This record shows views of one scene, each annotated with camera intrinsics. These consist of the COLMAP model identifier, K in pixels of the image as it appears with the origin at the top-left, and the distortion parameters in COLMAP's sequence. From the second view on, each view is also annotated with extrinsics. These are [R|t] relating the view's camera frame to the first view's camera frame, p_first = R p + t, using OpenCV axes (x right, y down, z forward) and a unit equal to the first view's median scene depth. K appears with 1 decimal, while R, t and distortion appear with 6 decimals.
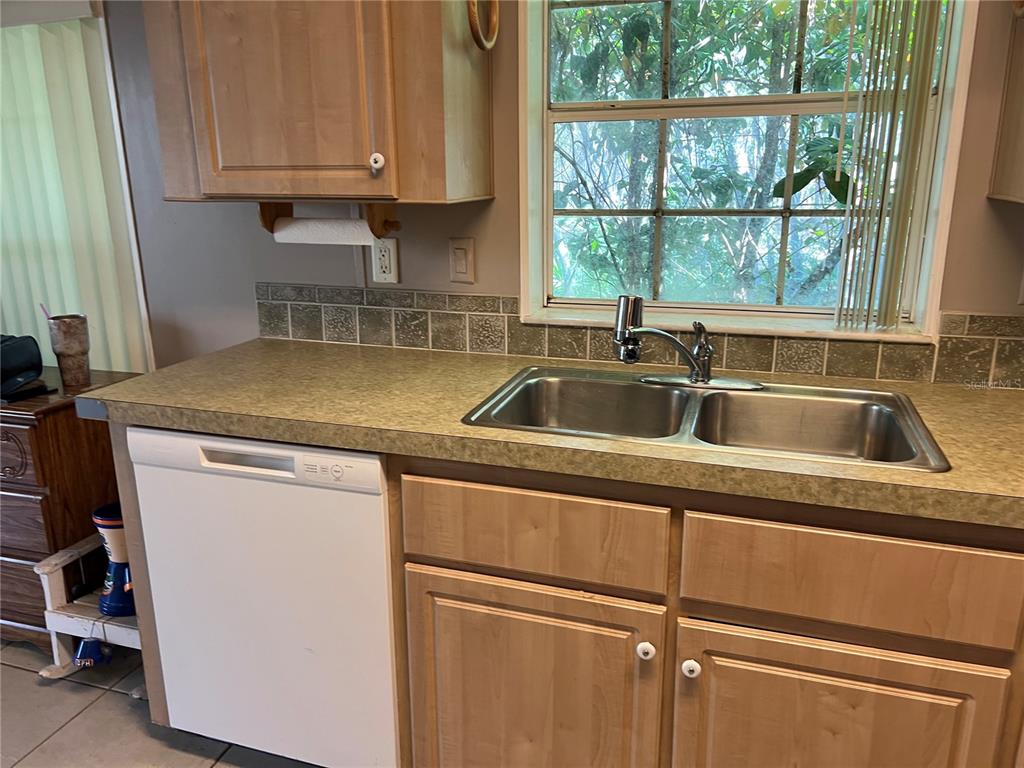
lens RADIAL K [[761.5, 0, 507.8], [0, 761.5, 377.6], [0, 0, 1]] dist [0.048148, -0.062828]
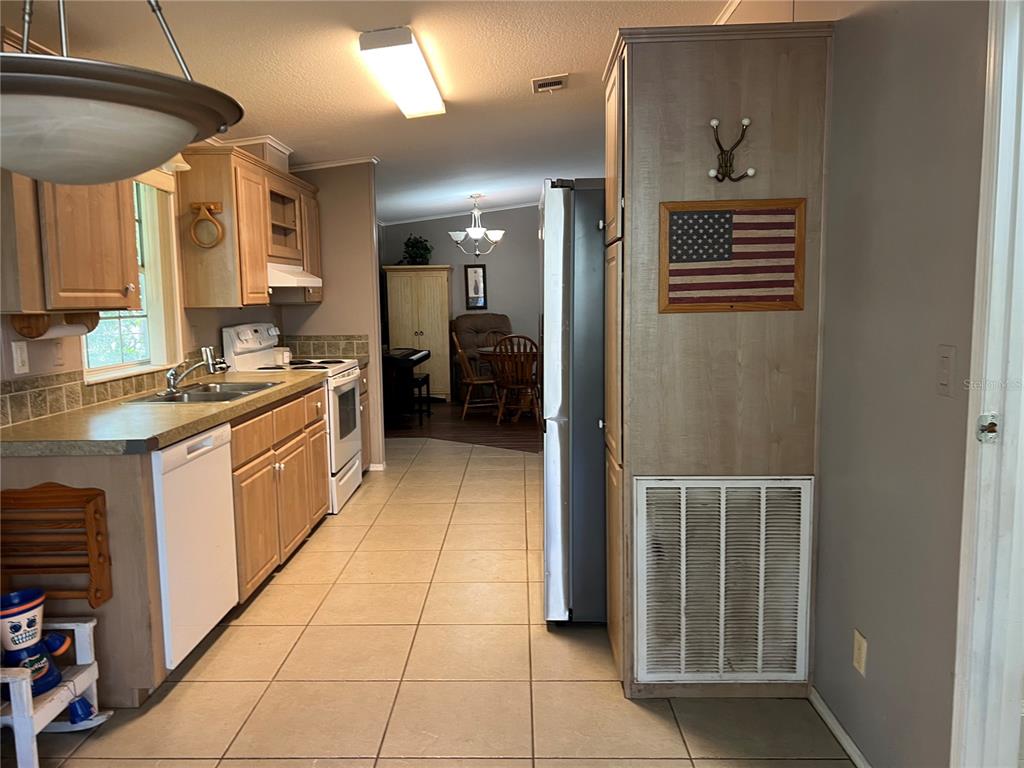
lens RADIAL K [[761.5, 0, 507.8], [0, 761.5, 377.6], [0, 0, 1]] dist [0.048148, -0.062828]
pose [[-0.301709, -0.086200, 0.949495, -1.744651], [0.262259, 0.949981, 0.169579, -0.124737], [-0.916620, 0.300177, -0.264011, 0.583345]]
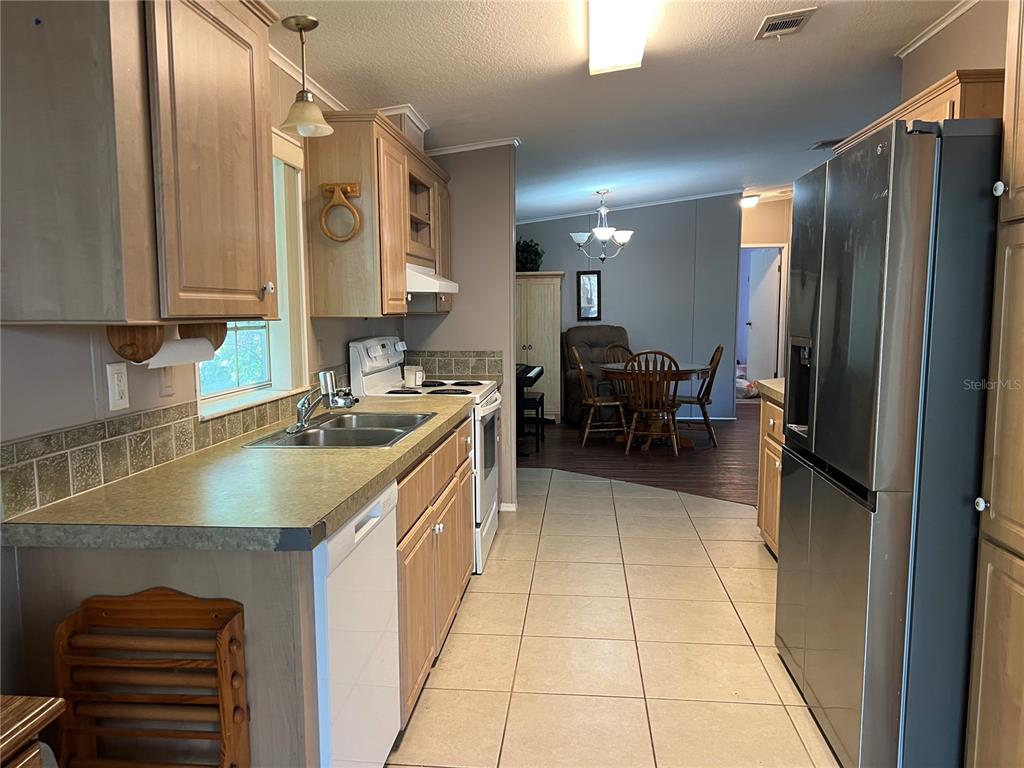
lens RADIAL K [[761.1, 0, 506.1], [0, 761.1, 387.0], [0, 0, 1]] dist [0.065873, -0.086275]
pose [[-0.220240, -0.088941, 0.971382, -1.205336], [0.259456, 0.954620, 0.146233, -0.168916], [-0.940307, 0.284238, -0.187169, 0.734811]]
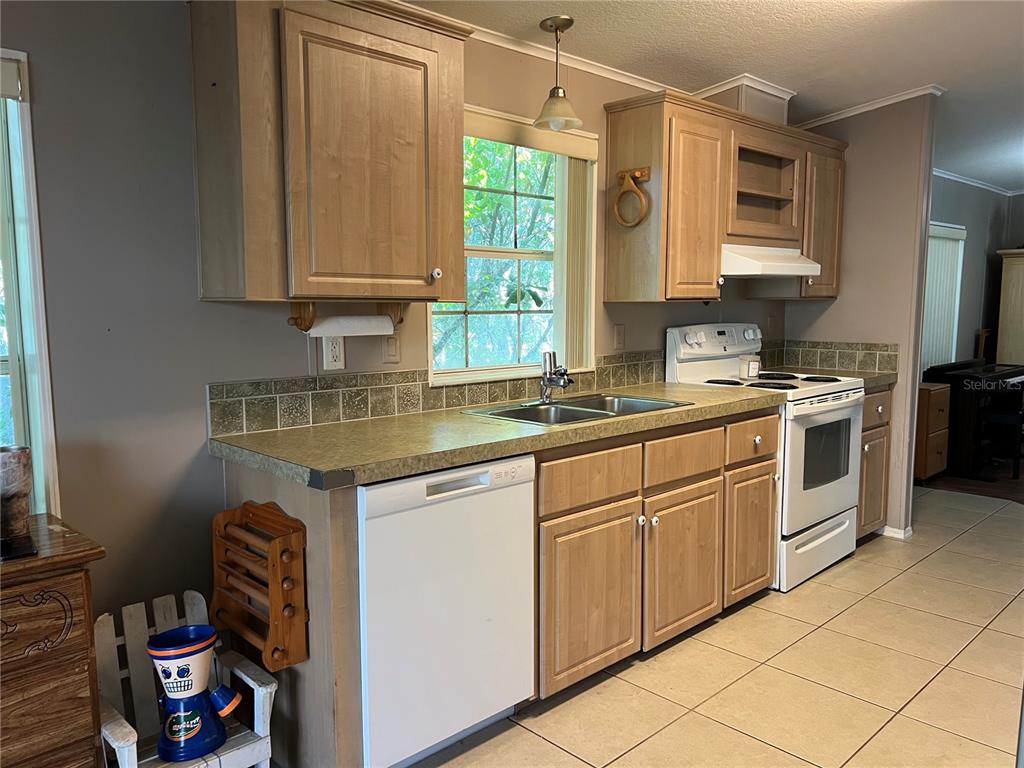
lens RADIAL K [[760.3, 0, 510.2], [0, 760.3, 385.8], [0, 0, 1]] dist [0.066321, -0.084968]
pose [[0.471771, -0.089158, 0.877202, -1.120034], [0.226274, 0.973799, -0.022717, -0.007589], [-0.852193, 0.209205, 0.479584, 0.183908]]
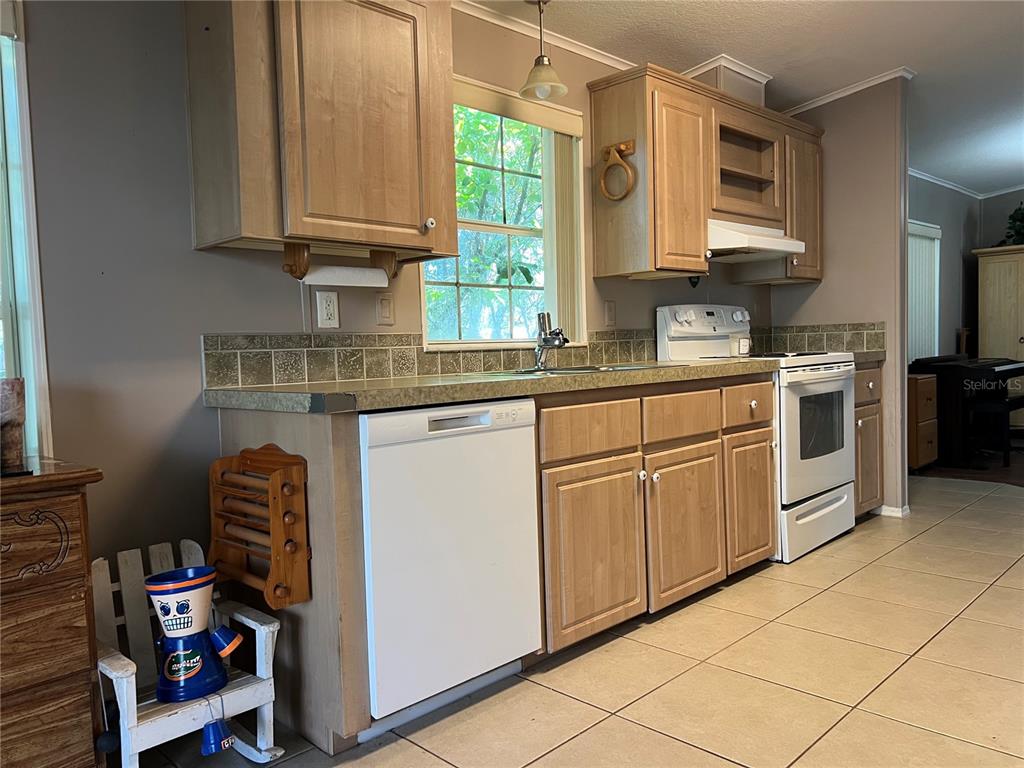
lens RADIAL K [[761.1, 0, 506.1], [0, 761.1, 387.0], [0, 0, 1]] dist [0.065873, -0.086275]
pose [[0.454418, -0.052786, 0.889223, -1.135307], [0.257038, 0.963552, -0.074155, 0.130551], [-0.852899, 0.262262, 0.451423, 0.241920]]
